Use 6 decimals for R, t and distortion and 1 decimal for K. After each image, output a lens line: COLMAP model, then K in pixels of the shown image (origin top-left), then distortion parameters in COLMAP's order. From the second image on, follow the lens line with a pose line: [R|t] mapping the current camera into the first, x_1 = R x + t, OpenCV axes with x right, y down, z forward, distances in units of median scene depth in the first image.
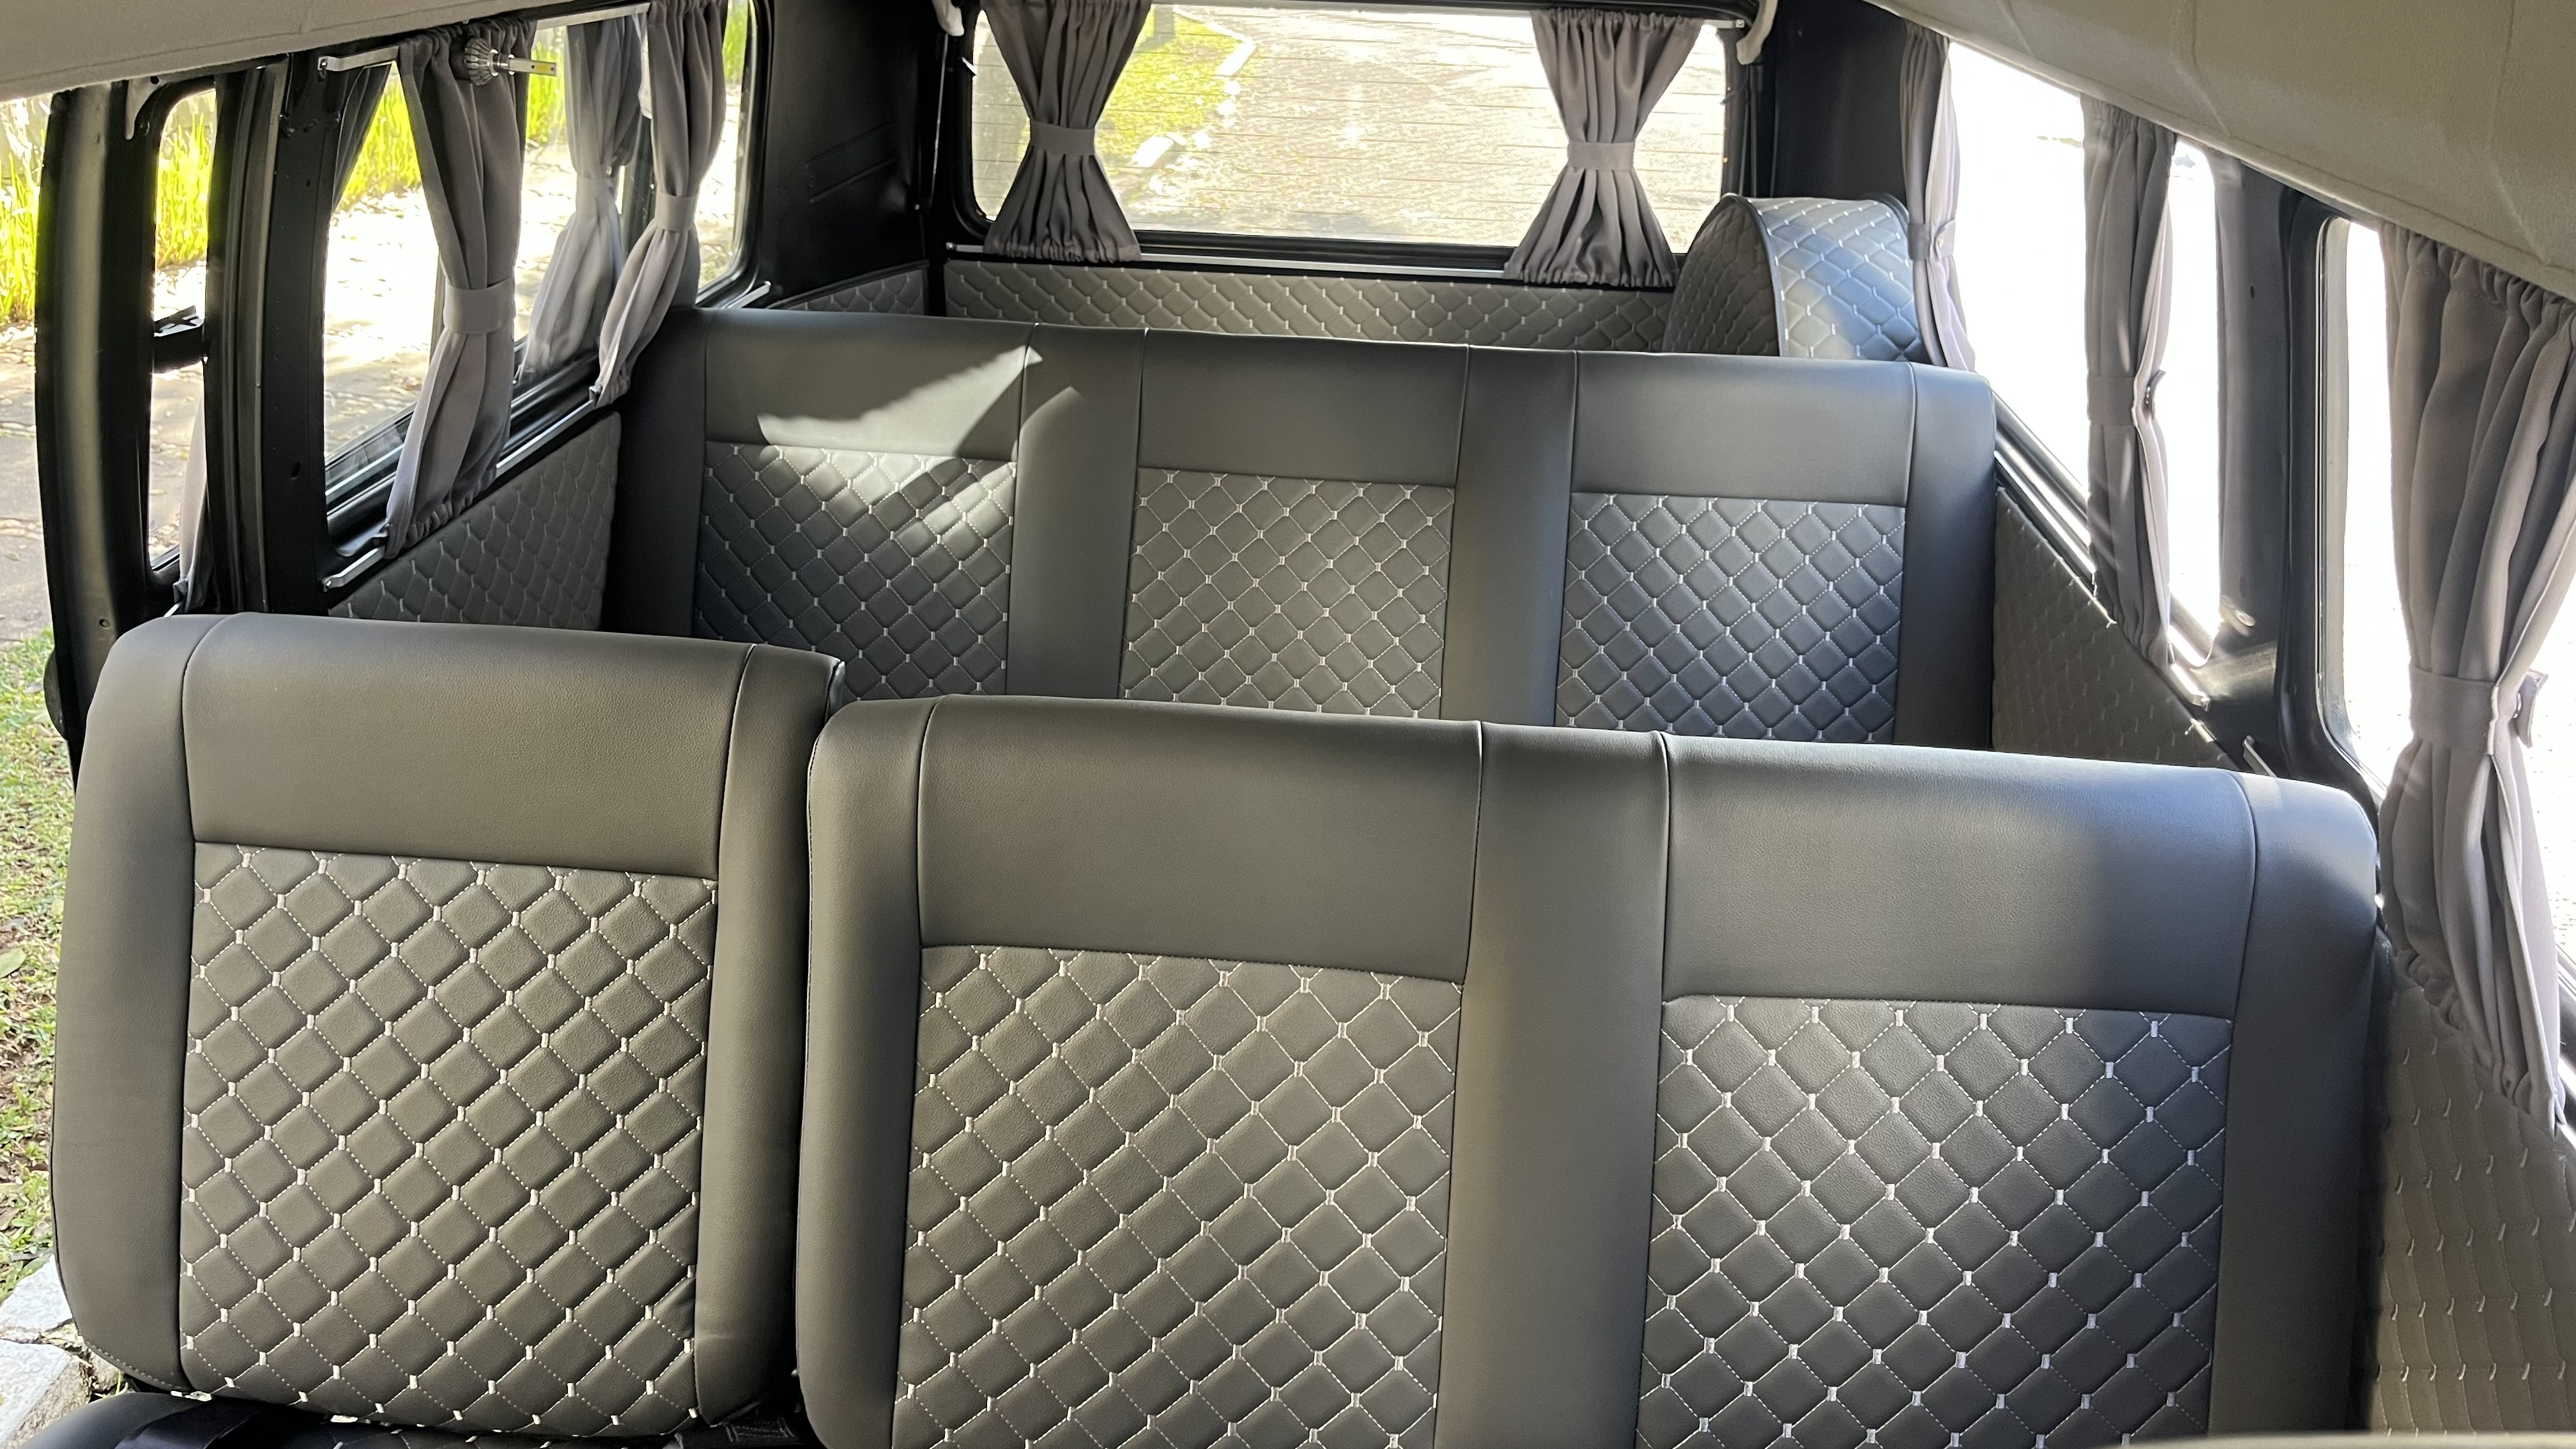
lens RADIAL K [[1973.2, 0, 1277.6], [0, 1973.2, 755.4], [0, 0, 1]] dist [0.077724, -0.116524]
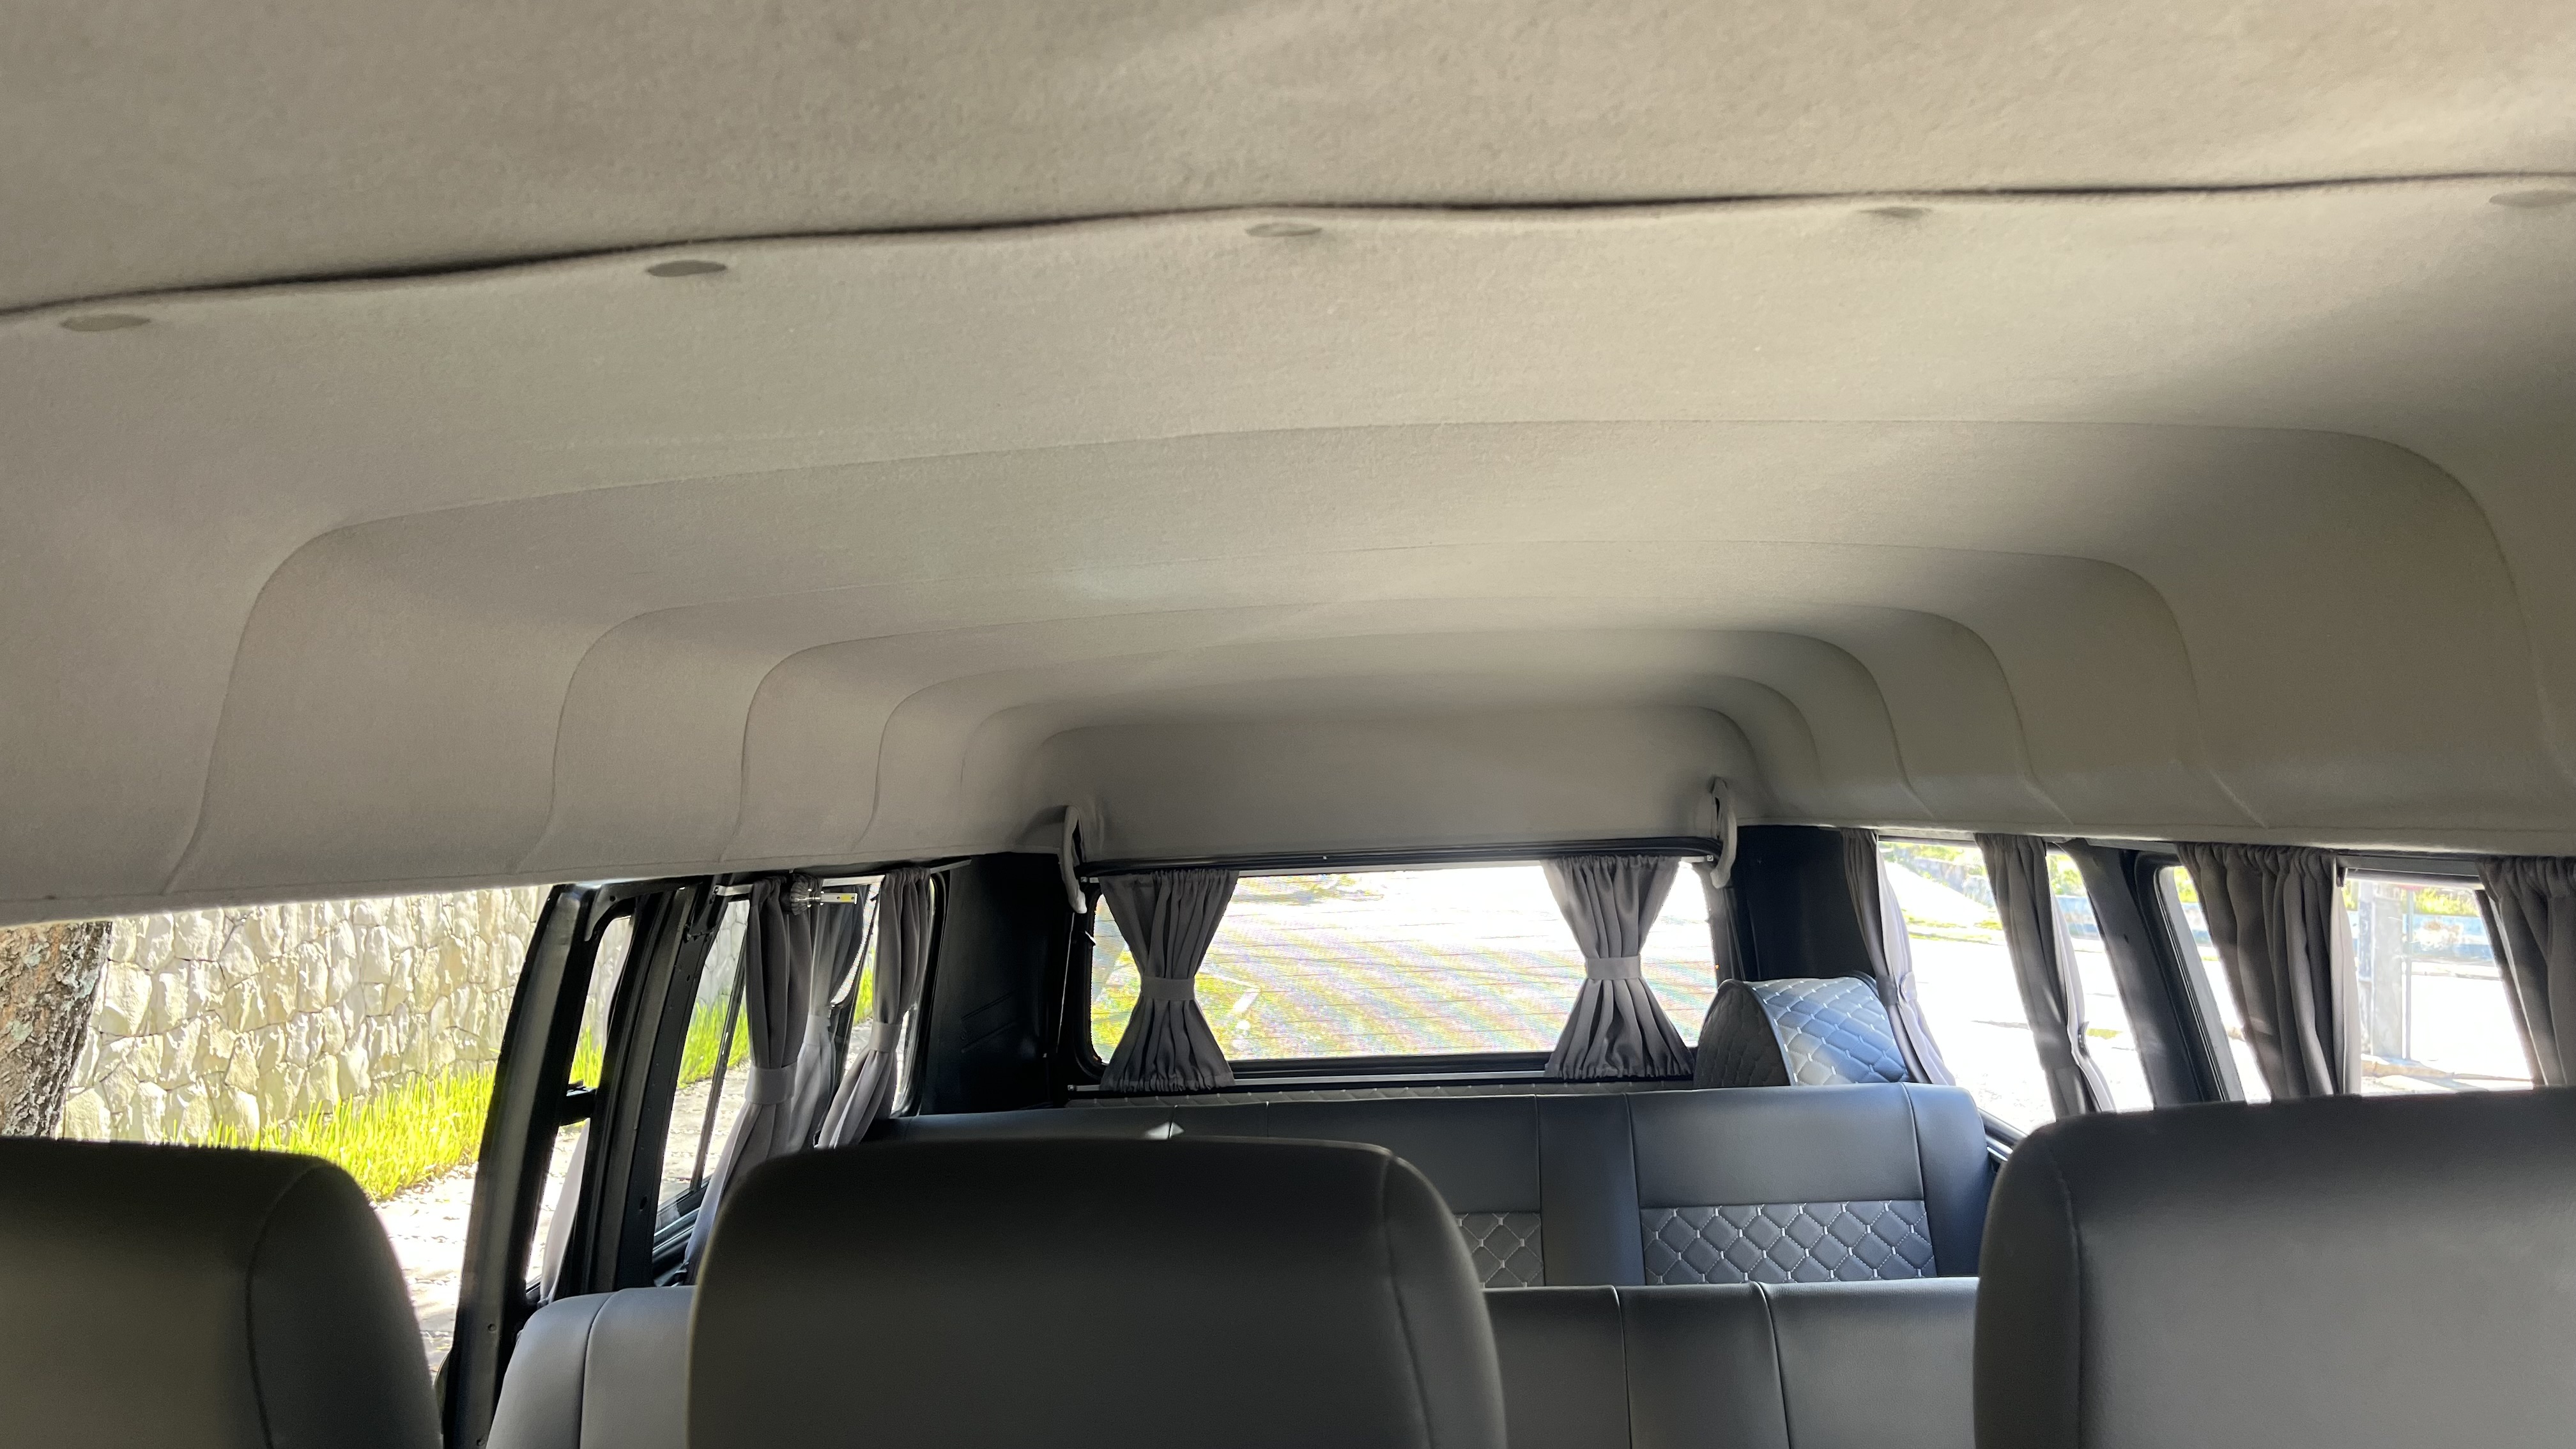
lens RADIAL K [[1900.0, 0, 1304.9], [0, 1900.0, 735.3], [0, 0, 1]] dist [0.072268, -0.109286]
pose [[0.997282, -0.071377, 0.018274, -0.037385], [0.071932, 0.889541, -0.451157, 0.084866], [0.015947, 0.451246, 0.892257, -0.104762]]
